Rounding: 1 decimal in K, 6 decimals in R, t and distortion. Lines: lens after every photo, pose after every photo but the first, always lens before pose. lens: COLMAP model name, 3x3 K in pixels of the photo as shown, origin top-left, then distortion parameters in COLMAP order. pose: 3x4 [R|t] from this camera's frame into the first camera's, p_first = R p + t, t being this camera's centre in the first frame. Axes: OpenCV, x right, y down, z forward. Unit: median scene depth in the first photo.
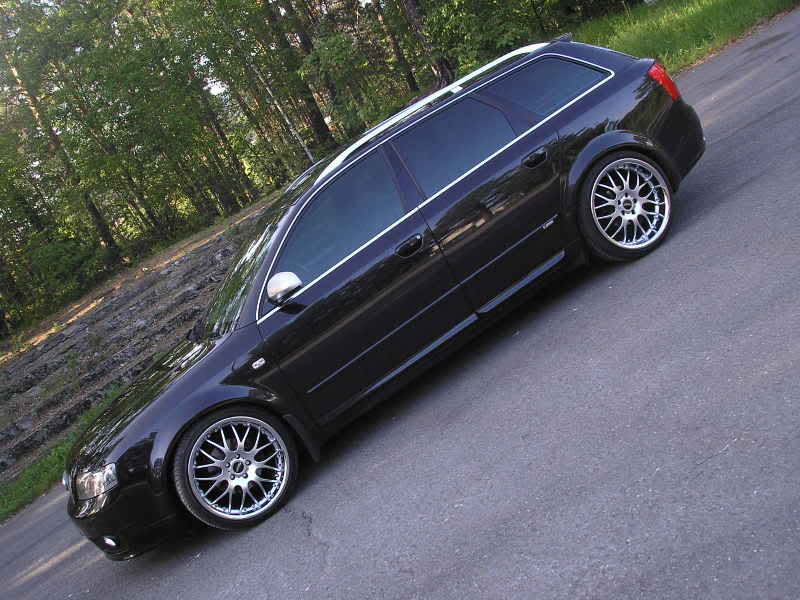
lens RADIAL K [[902.7, 0, 399.5], [0, 902.7, 292.8], [0, 0, 1]] dist [-0.146678, 0.036959]
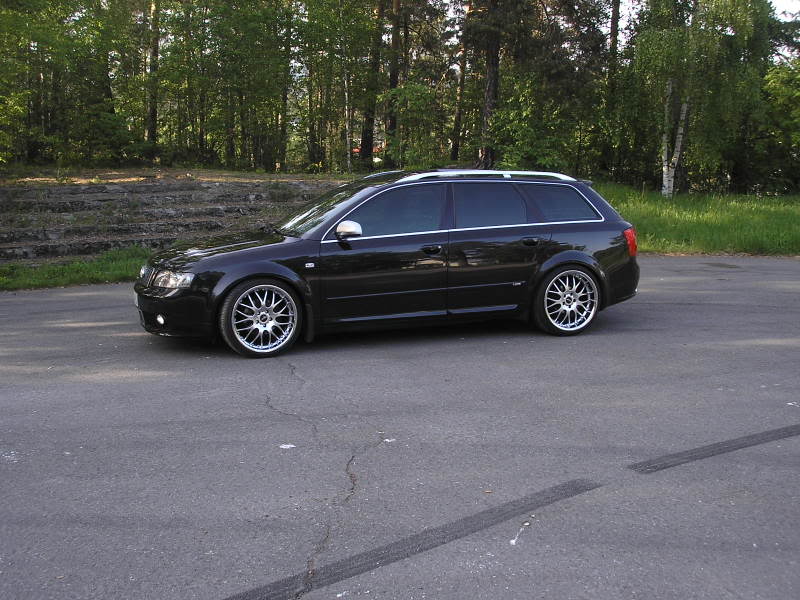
lens RADIAL K [[872.5, 0, 400.0], [0, 872.5, 300.0], [0, 0, 1]] dist [-0.161607, 0.003314]
pose [[0.866642, 0.495793, 0.055873, -0.056819], [-0.492939, 0.868151, -0.057658, 0.101222], [-0.077093, 0.022427, 0.996772, -0.343466]]
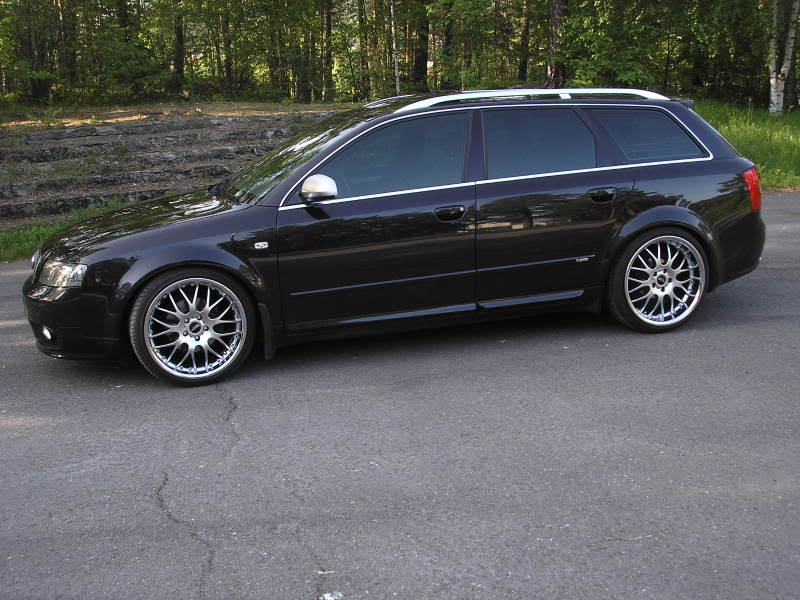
lens RADIAL K [[902.7, 0, 399.5], [0, 902.7, 292.8], [0, 0, 1]] dist [-0.146678, 0.036959]
pose [[0.881924, 0.471265, 0.010943, -0.005599], [-0.471245, 0.880831, 0.045439, 0.005321], [0.011775, -0.045231, 0.998907, 0.001444]]
